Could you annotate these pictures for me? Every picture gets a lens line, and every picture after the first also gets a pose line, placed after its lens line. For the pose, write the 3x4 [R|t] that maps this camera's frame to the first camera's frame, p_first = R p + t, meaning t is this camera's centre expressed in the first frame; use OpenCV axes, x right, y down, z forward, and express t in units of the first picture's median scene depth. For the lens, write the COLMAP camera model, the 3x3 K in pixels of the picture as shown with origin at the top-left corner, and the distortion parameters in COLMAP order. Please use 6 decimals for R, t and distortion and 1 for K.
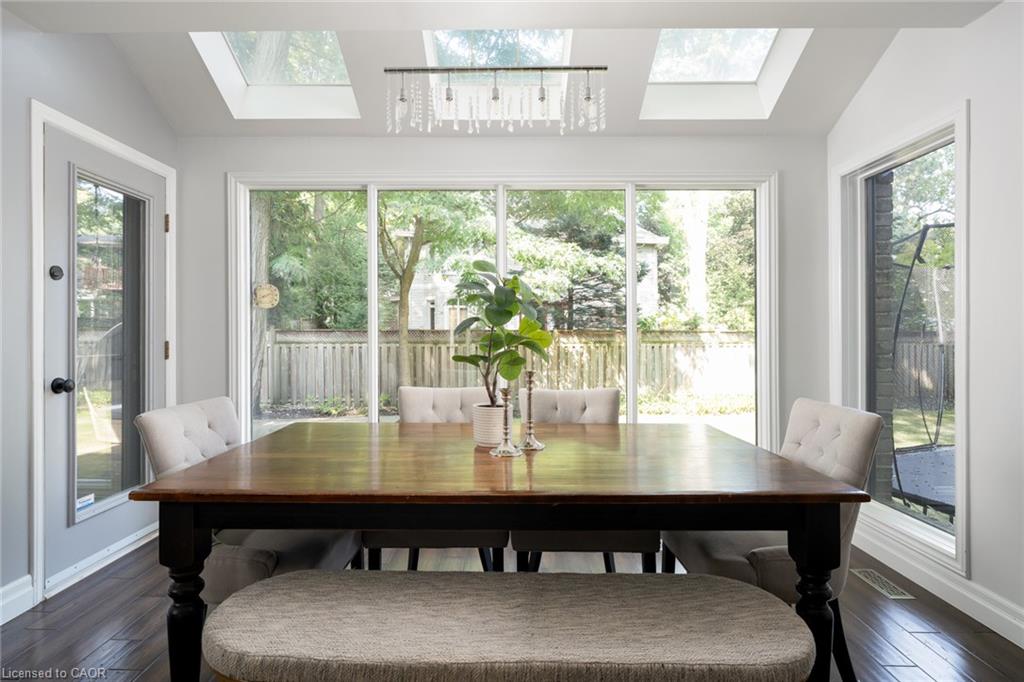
lens RADIAL K [[529.3, 0, 510.2], [0, 529.3, 338.9], [0, 0, 1]] dist [0.000306, 0.000025]
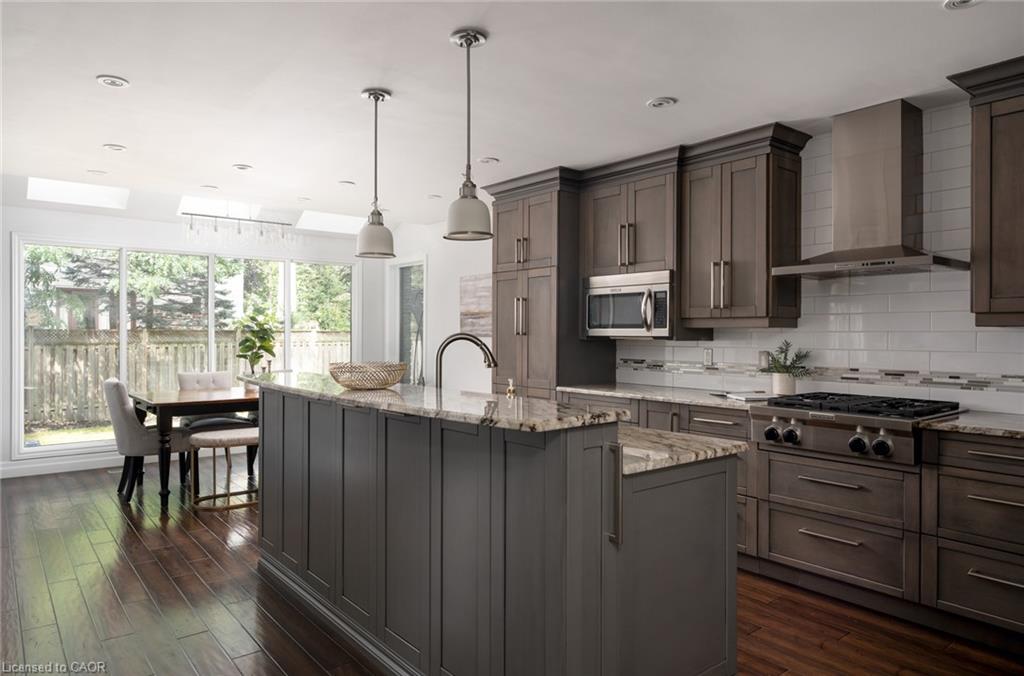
lens RADIAL K [[646.4, 0, 512.4], [0, 646.4, 338.6], [0, 0, 1]] dist [-0.004821, -0.000801]
pose [[0.774457, -0.002220, 0.632623, -0.135146], [-0.001096, 0.999988, 0.004851, -0.007317], [-0.632626, -0.004450, 0.774445, -0.283563]]
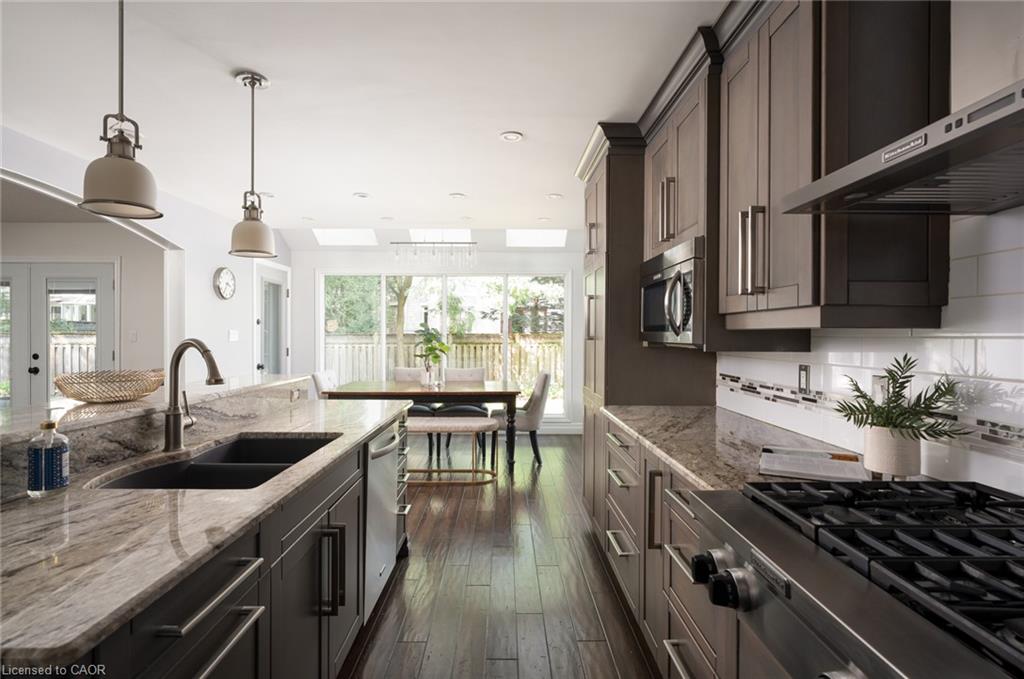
lens RADIAL K [[505.8, 0, 516.2], [0, 505.8, 331.7], [0, 0, 1]] dist [0.005141, 0.001249]
pose [[0.999720, 0.000778, 0.023659, 0.052473], [-0.000543, 0.999950, -0.009937, -0.008994], [-0.023666, 0.009921, 0.999671, -0.242628]]
